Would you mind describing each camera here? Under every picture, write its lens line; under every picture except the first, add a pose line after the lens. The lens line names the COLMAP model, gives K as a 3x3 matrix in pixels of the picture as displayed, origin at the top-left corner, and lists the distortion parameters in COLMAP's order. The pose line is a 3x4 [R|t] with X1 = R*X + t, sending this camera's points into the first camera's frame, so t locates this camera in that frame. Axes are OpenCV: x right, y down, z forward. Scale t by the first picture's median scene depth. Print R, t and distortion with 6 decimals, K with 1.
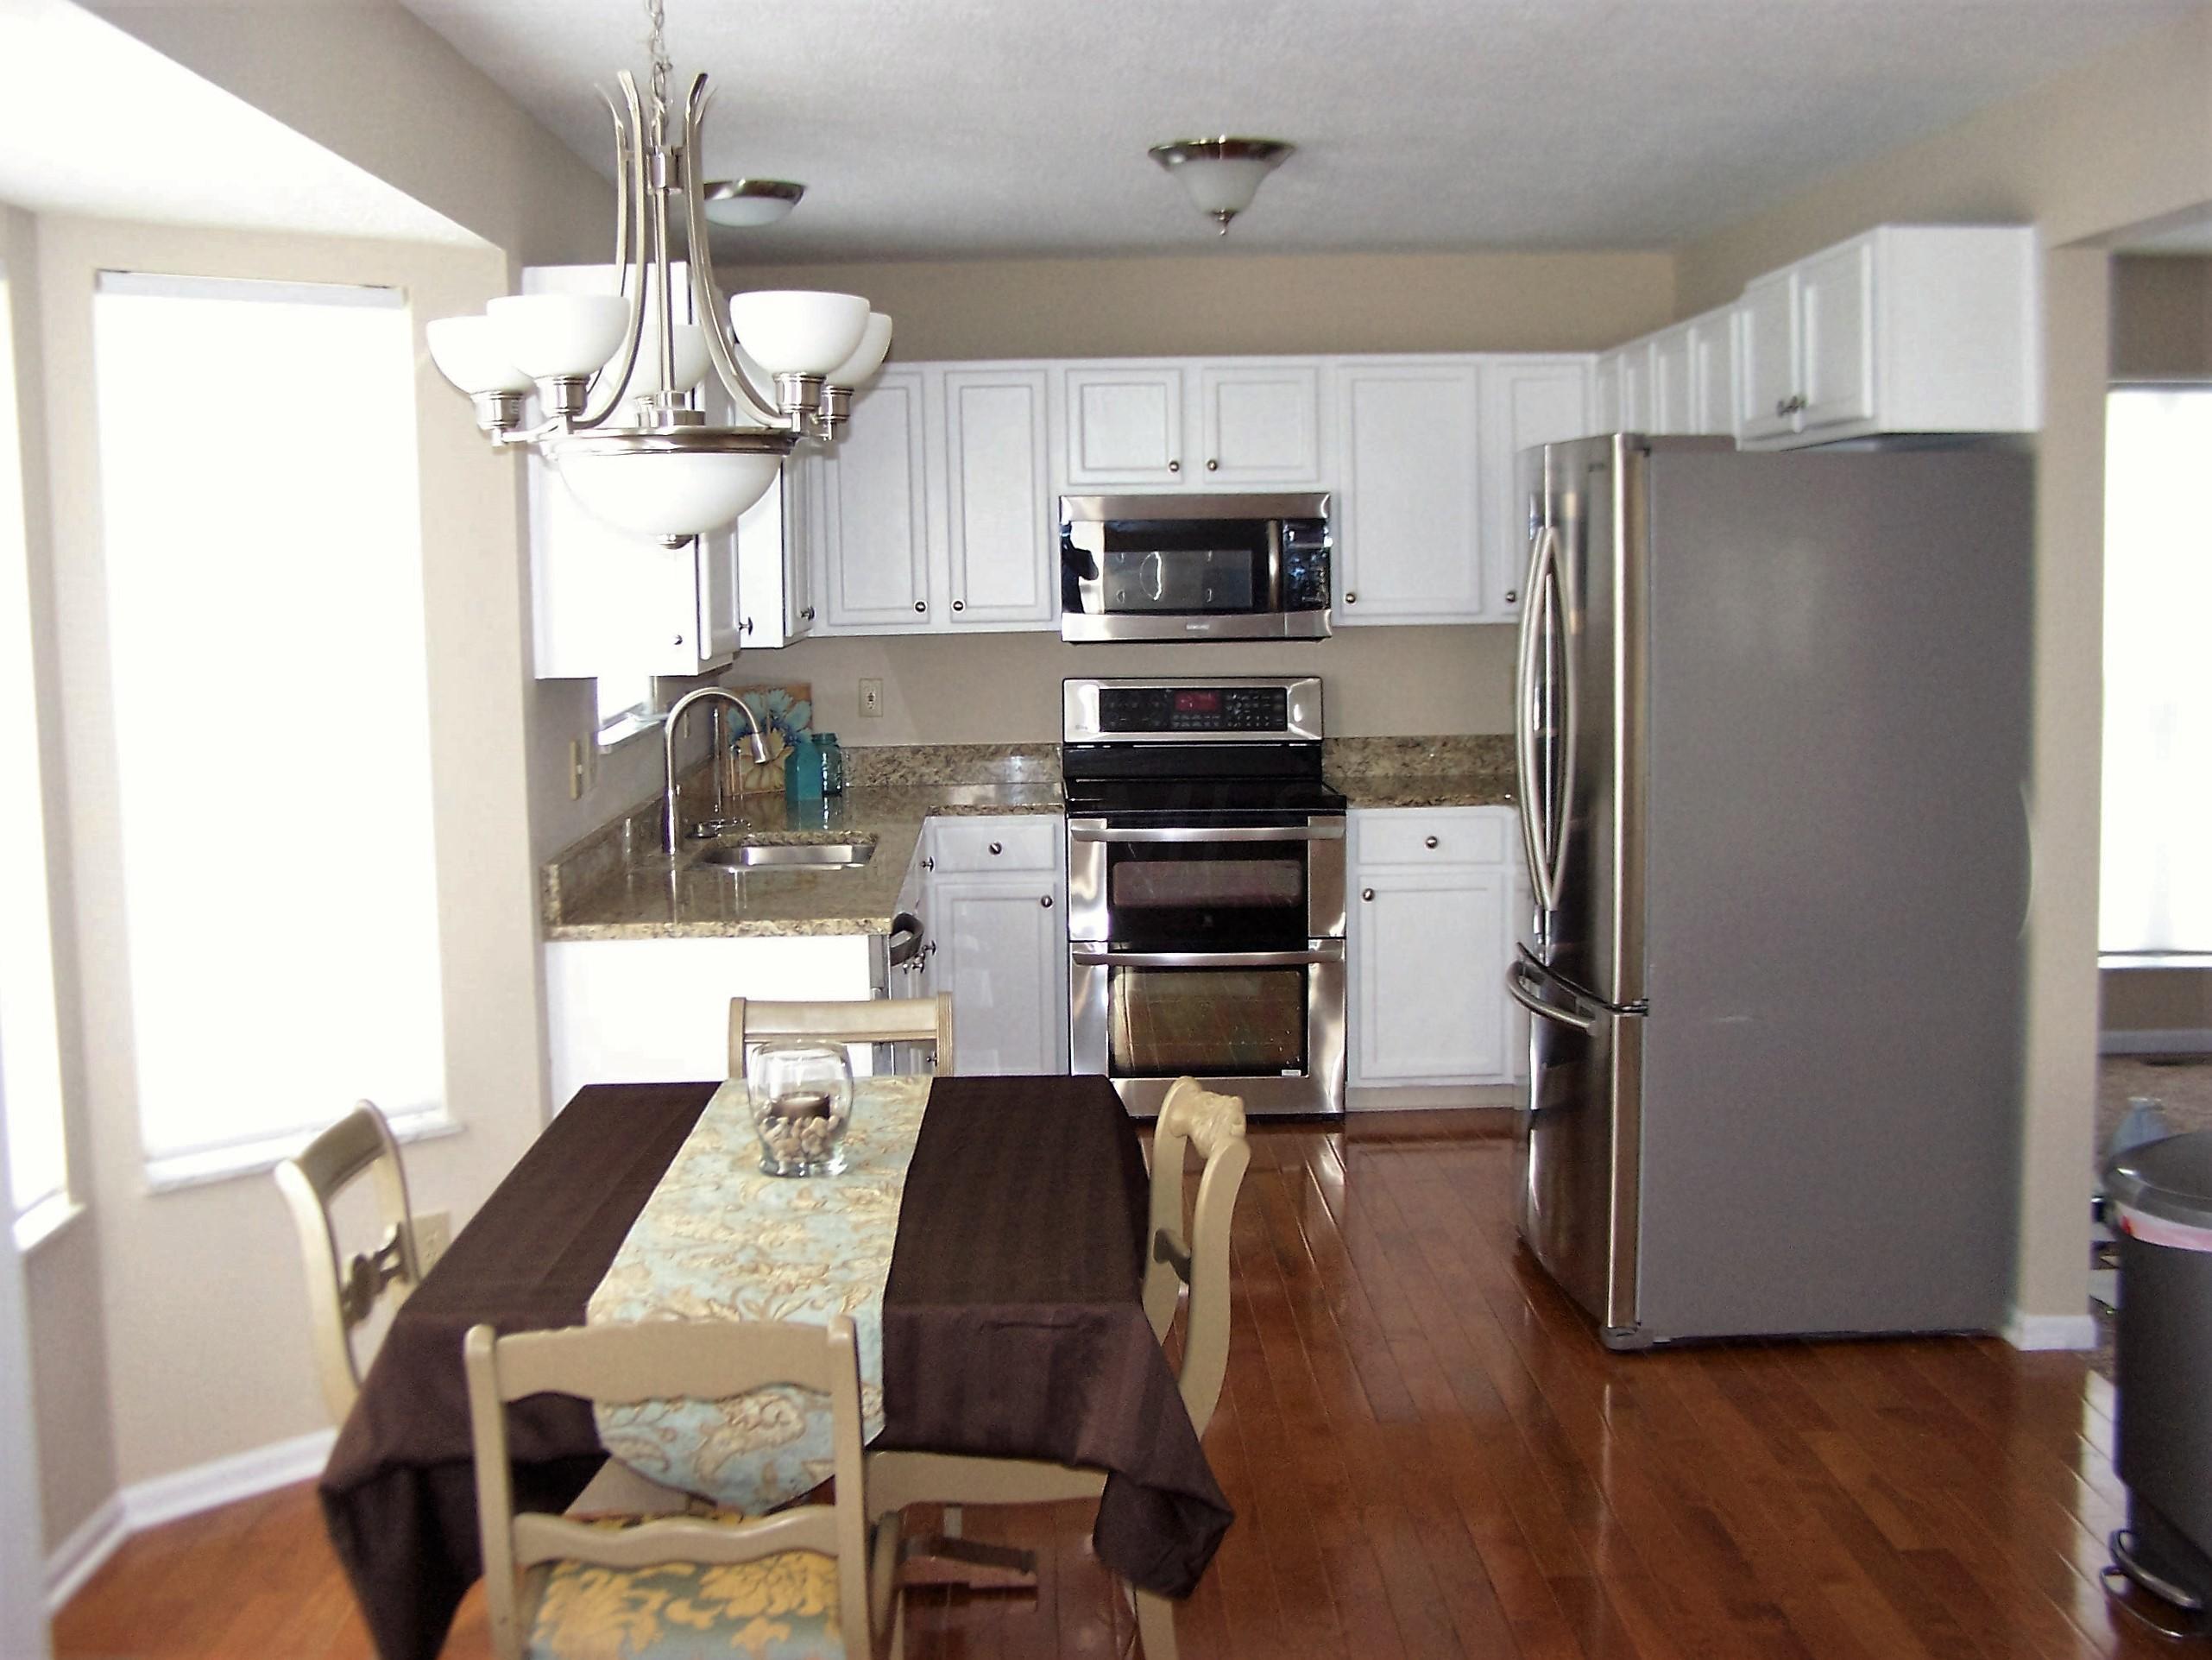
lens RADIAL K [[2536.1, 0, 1106.0], [0, 2536.1, 830.0], [0, 0, 1]] dist [-0.283575, 0.528310]
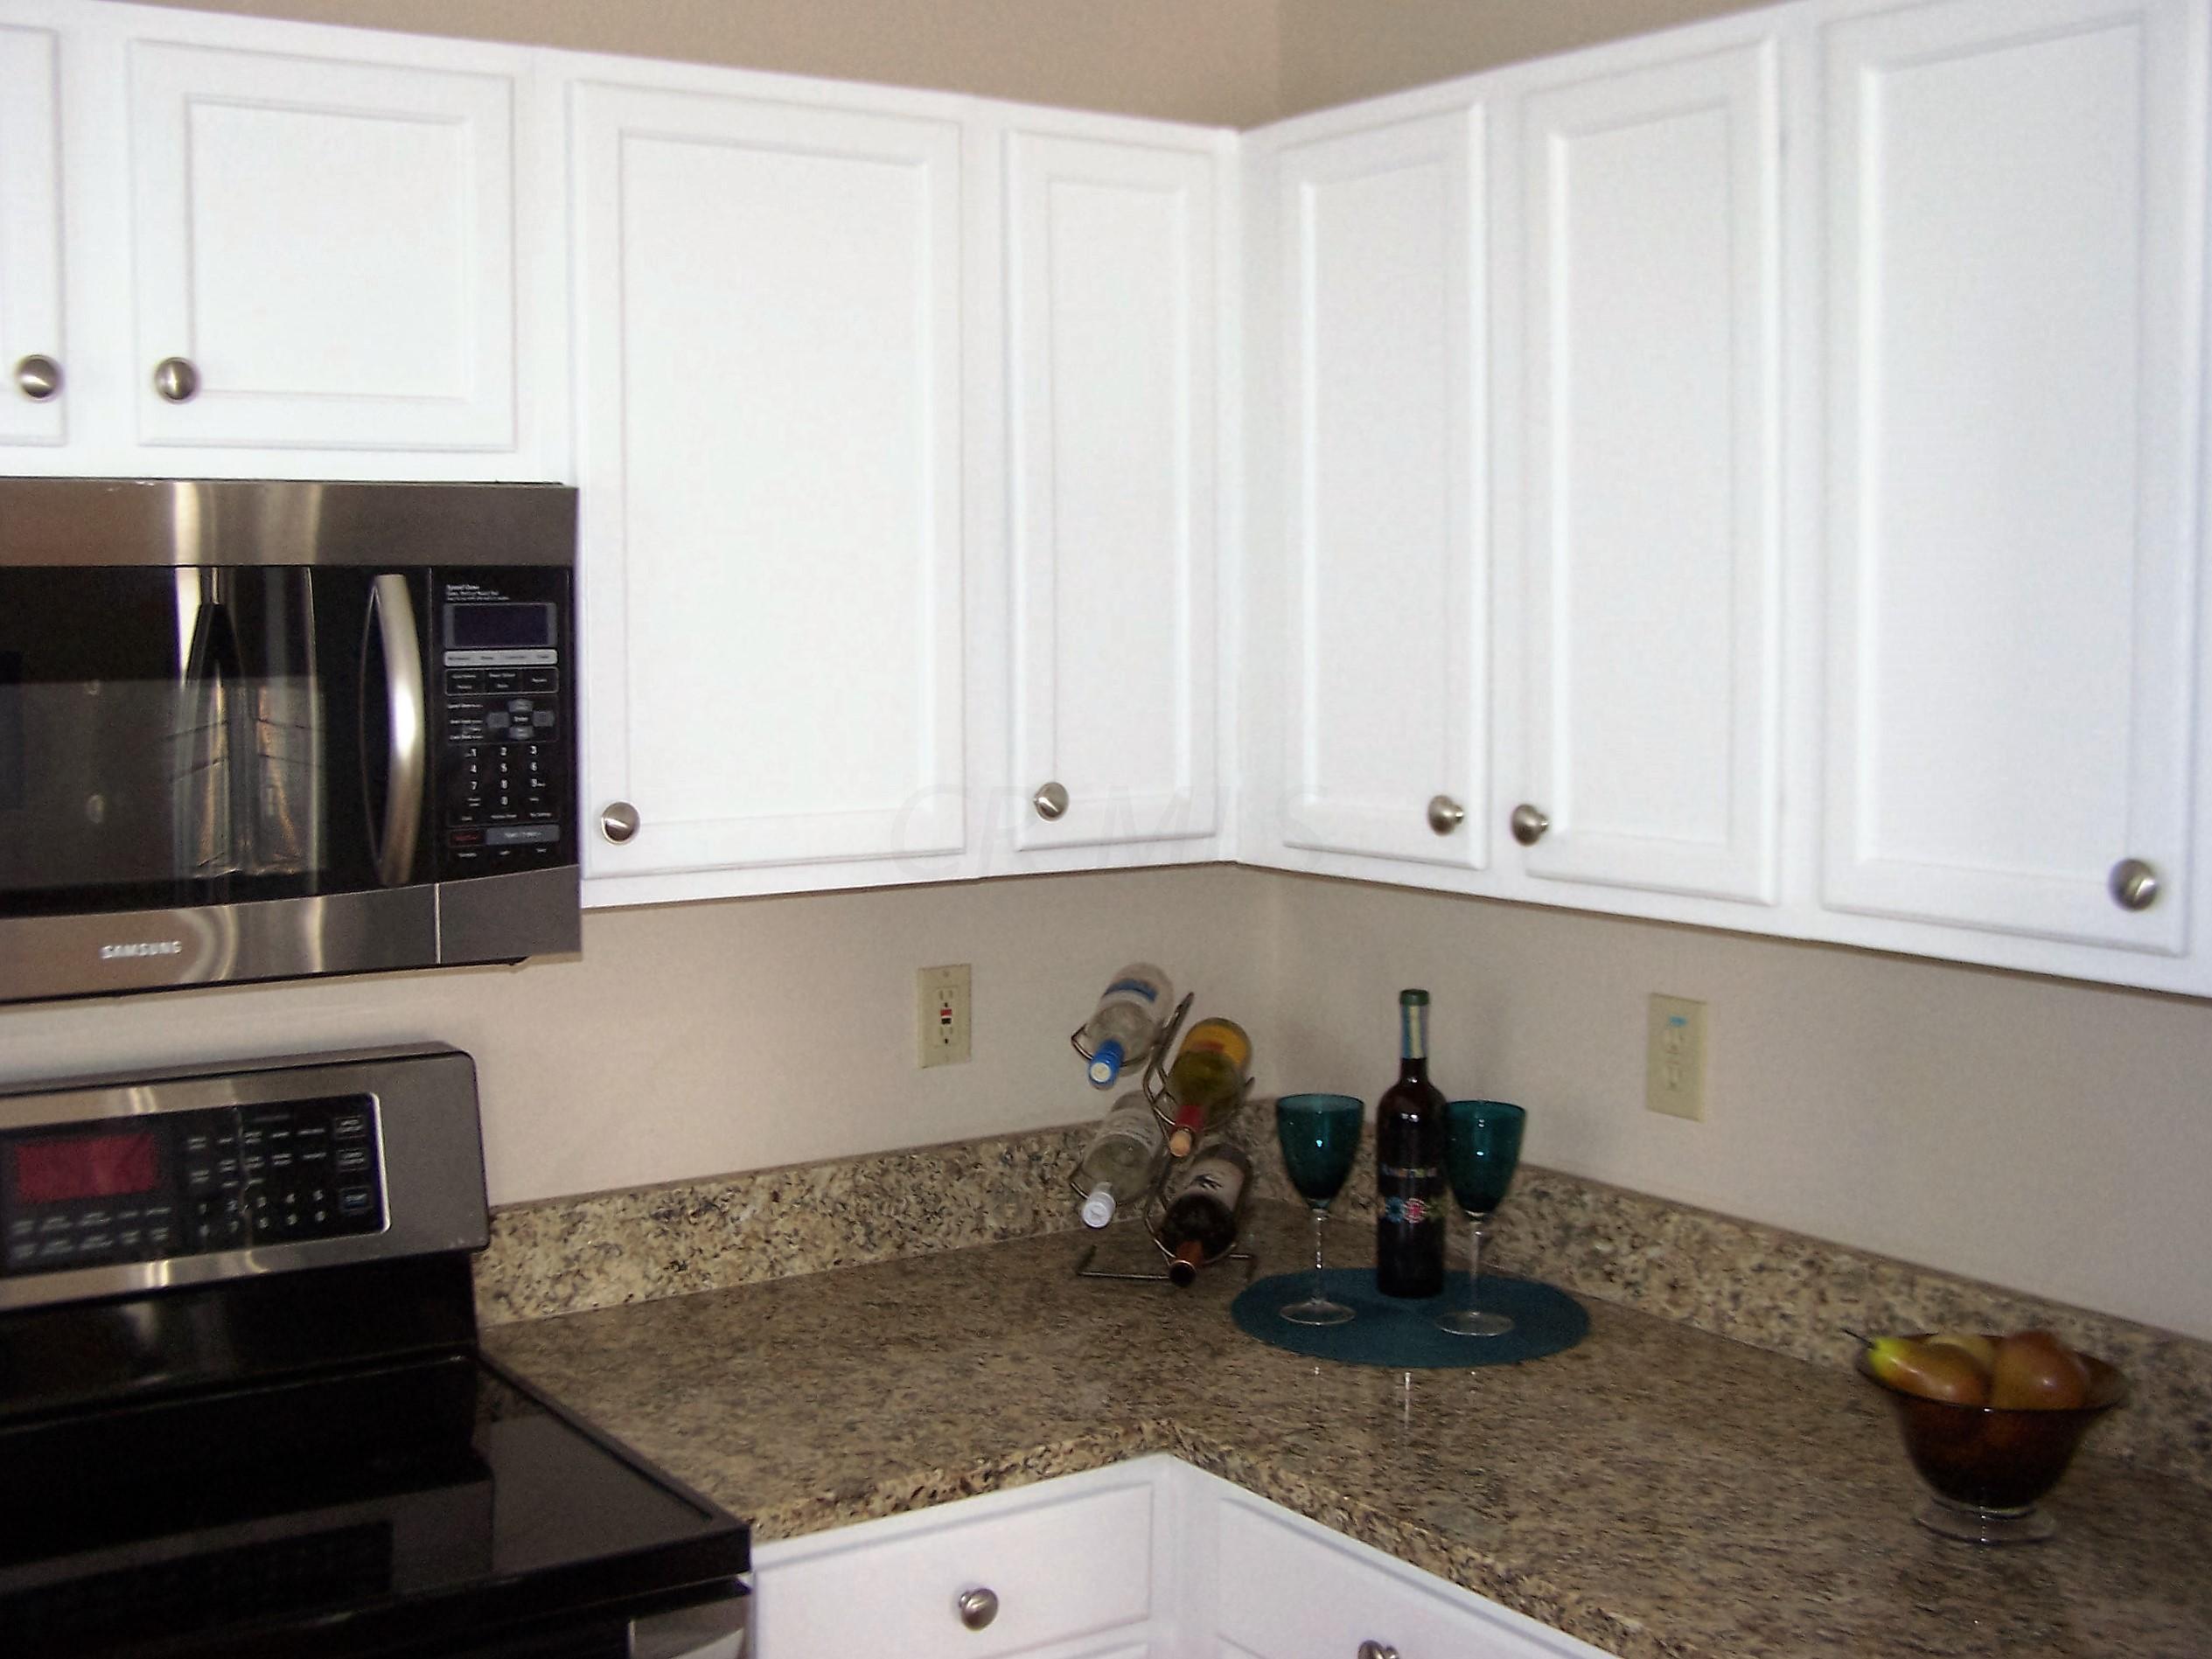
lens RADIAL K [[2535.7, 0, 1106.0], [0, 2535.7, 829.5], [0, 0, 1]] dist [-0.283575, 0.528310]
pose [[0.831851, -0.034800, 0.553906, -0.025022], [0.044540, 0.998999, -0.004126, -0.087273], [-0.553208, 0.028103, 0.832569, 0.707436]]
